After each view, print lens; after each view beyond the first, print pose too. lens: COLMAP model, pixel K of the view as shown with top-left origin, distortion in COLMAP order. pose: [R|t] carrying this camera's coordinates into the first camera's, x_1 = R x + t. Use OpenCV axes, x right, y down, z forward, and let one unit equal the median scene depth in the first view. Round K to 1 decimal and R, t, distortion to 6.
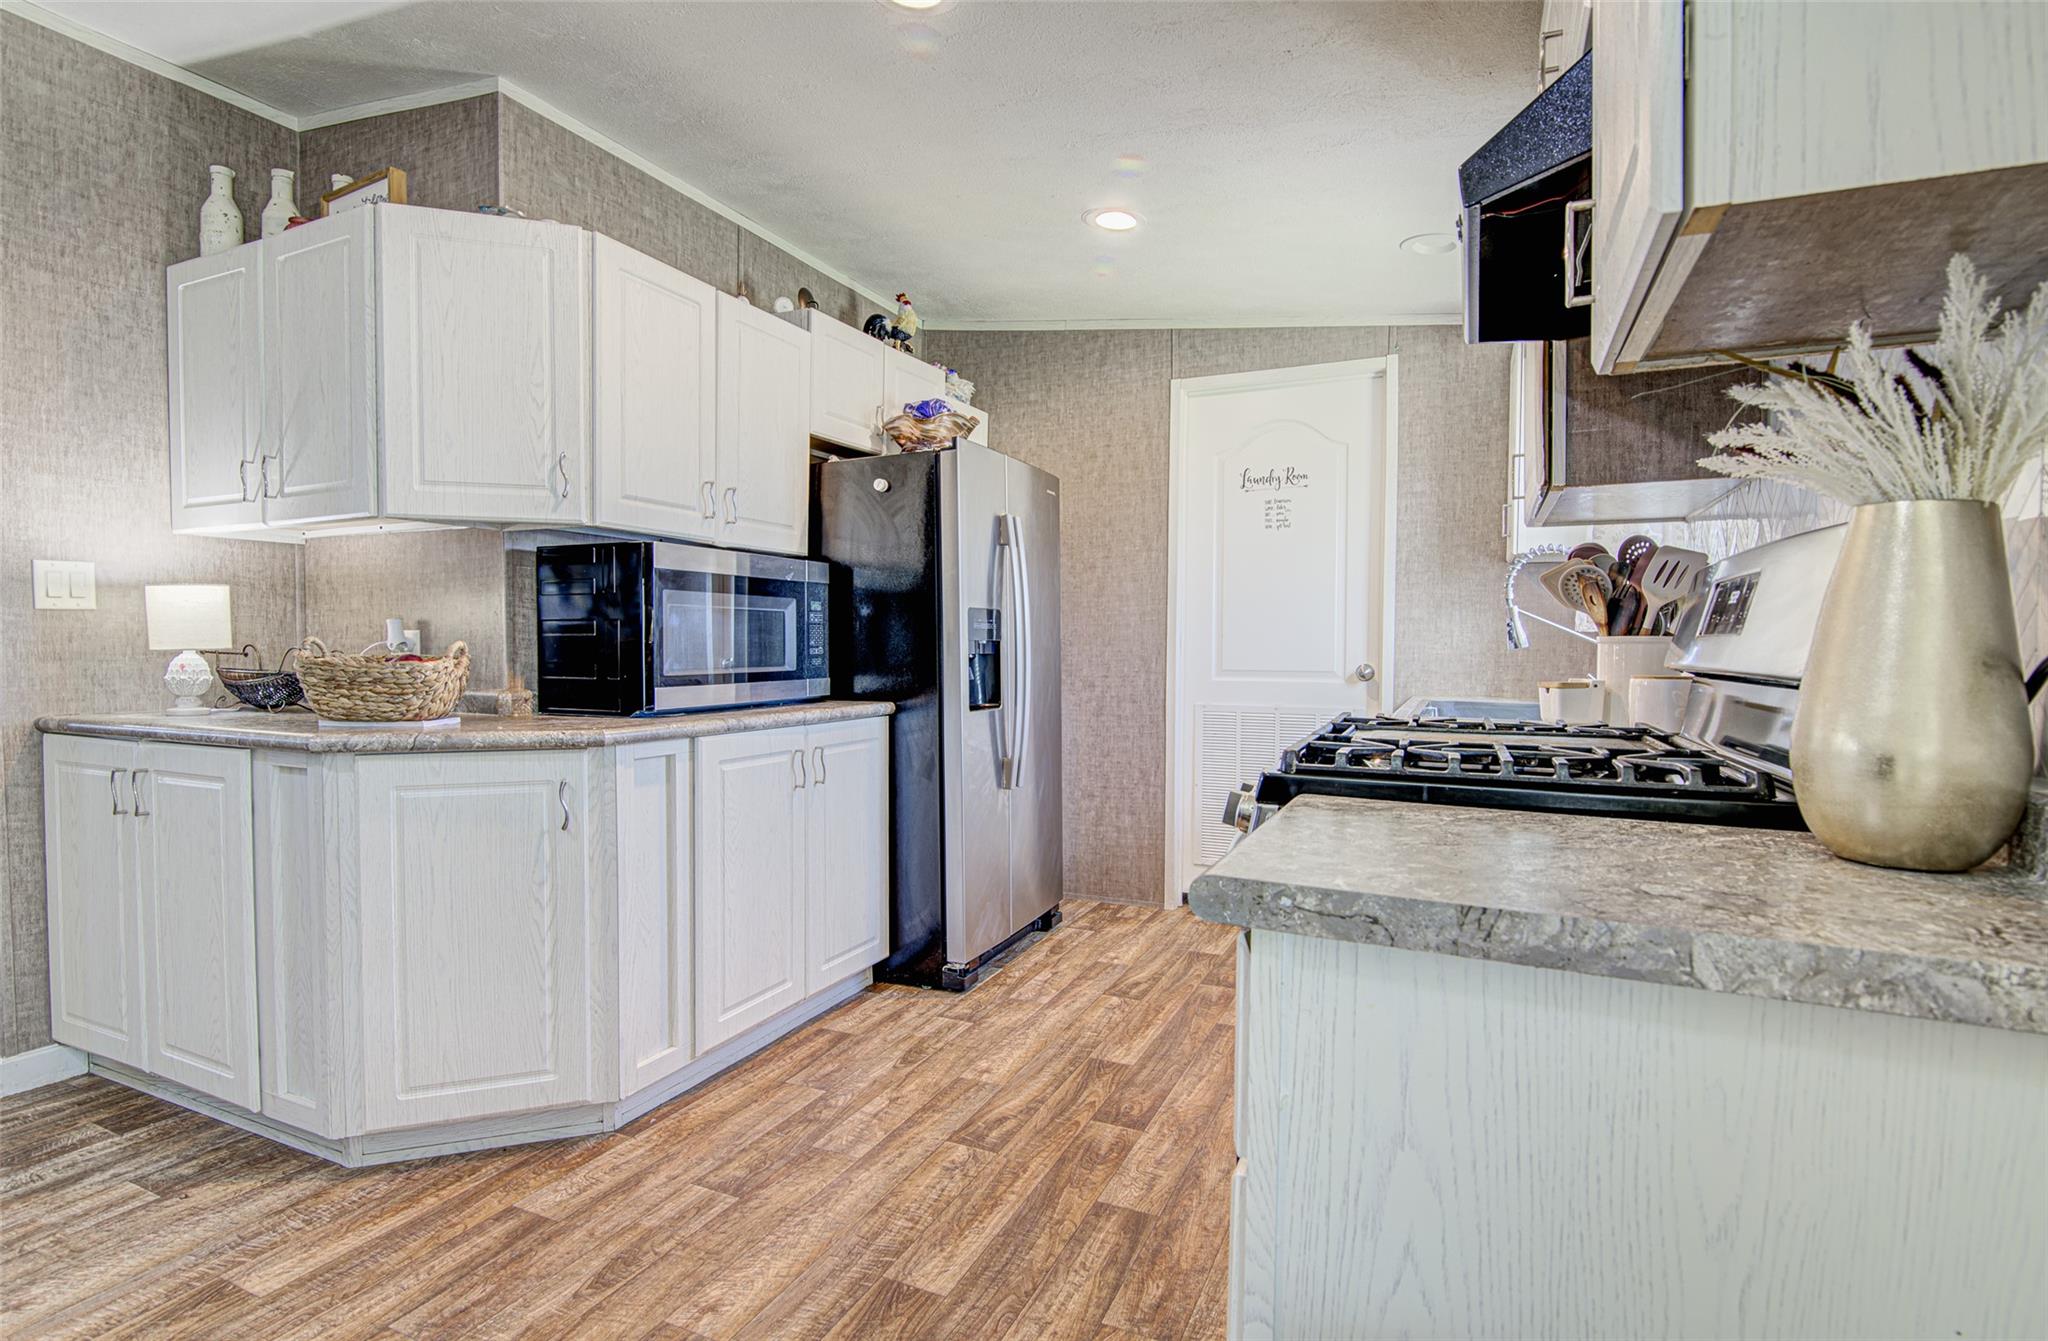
lens RADIAL K [[987.7, 0, 1005.5], [0, 987.7, 655.3], [0, 0, 1]] dist [-0.015556, 0.002256]
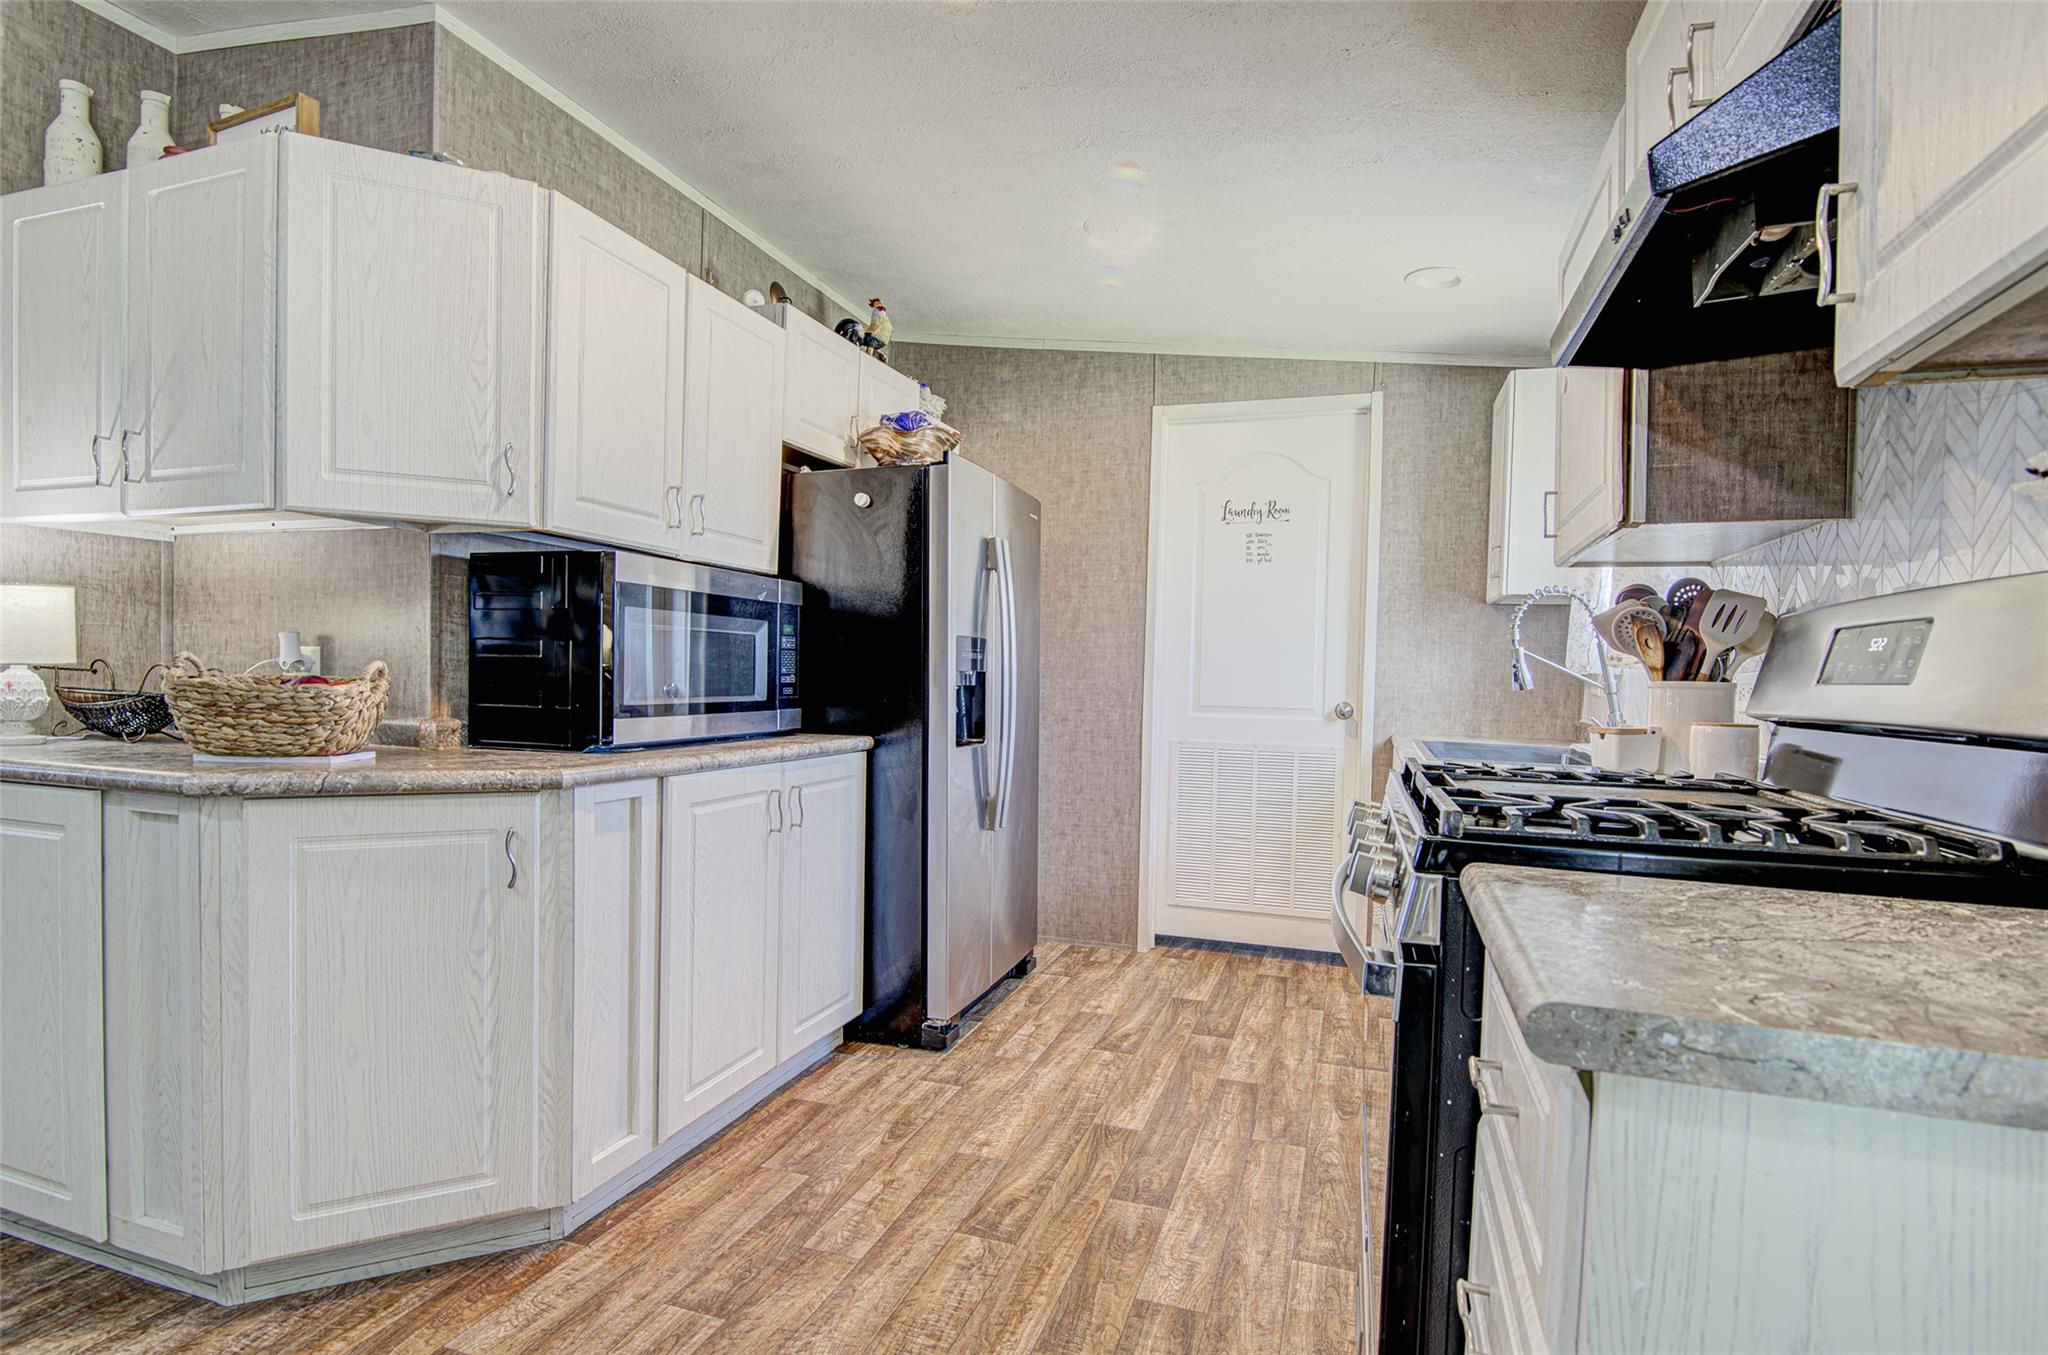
lens RADIAL K [[975.2, 0, 1045.4], [0, 975.2, 683.3], [0, 0, 1]] dist [-0.017977, 0.002400]
pose [[0.992045, 0.017960, 0.124592, -0.082859], [-0.017744, 0.999839, -0.002842, -0.002681], [-0.124623, 0.000609, 0.992204, 0.098748]]
